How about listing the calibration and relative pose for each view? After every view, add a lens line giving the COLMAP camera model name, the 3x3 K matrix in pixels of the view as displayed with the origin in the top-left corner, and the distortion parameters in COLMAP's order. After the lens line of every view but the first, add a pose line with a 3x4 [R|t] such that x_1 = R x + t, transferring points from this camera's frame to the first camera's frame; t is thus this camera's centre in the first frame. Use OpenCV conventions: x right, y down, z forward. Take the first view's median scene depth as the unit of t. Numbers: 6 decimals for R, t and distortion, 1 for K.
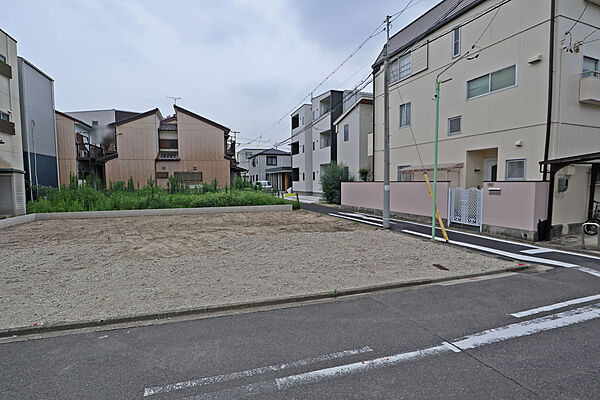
lens RADIAL K [[302.5, 0, 302.1], [0, 302.5, 205.1], [0, 0, 1]] dist [-0.029258, 0.002175]
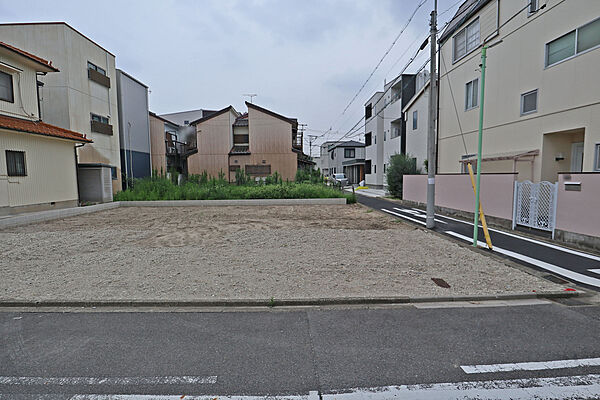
lens RADIAL K [[303.5, 0, 303.7], [0, 303.5, 202.3], [0, 0, 1]] dist [-0.040732, 0.010922]
pose [[0.958346, 0.024219, -0.284583, 0.191821], [-0.020302, 0.999654, 0.016707, -0.003866], [0.284889, -0.010233, 0.958506, 0.088550]]
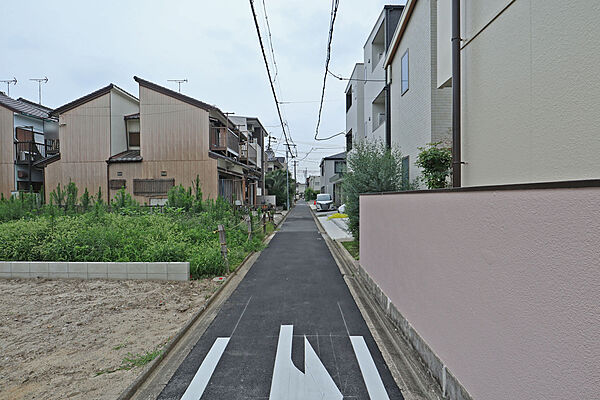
lens RADIAL K [[303.5, 0, 303.7], [0, 303.5, 202.3], [0, 0, 1]] dist [-0.040732, 0.010922]
pose [[0.939231, 0.007939, -0.343193, 0.340452], [-0.026611, 0.998408, -0.049734, -0.095390], [0.342252, 0.055845, 0.937947, 1.289389]]
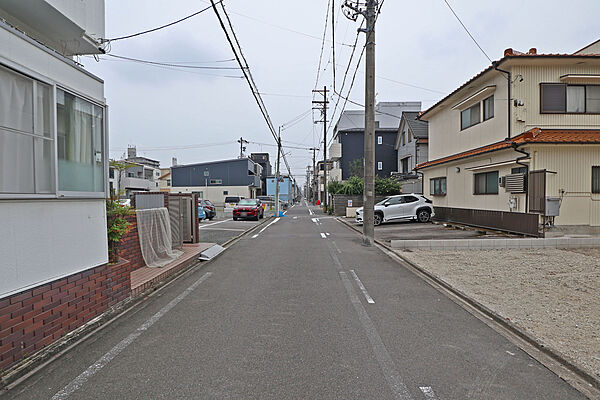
lens RADIAL K [[303.5, 0, 303.7], [0, 303.5, 202.3], [0, 0, 1]] dist [-0.040732, 0.010922]
pose [[-0.323752, 0.026647, -0.945767, 0.141187], [-0.063458, 0.996741, 0.049806, -0.016265], [0.944011, 0.076141, -0.321006, 0.199270]]
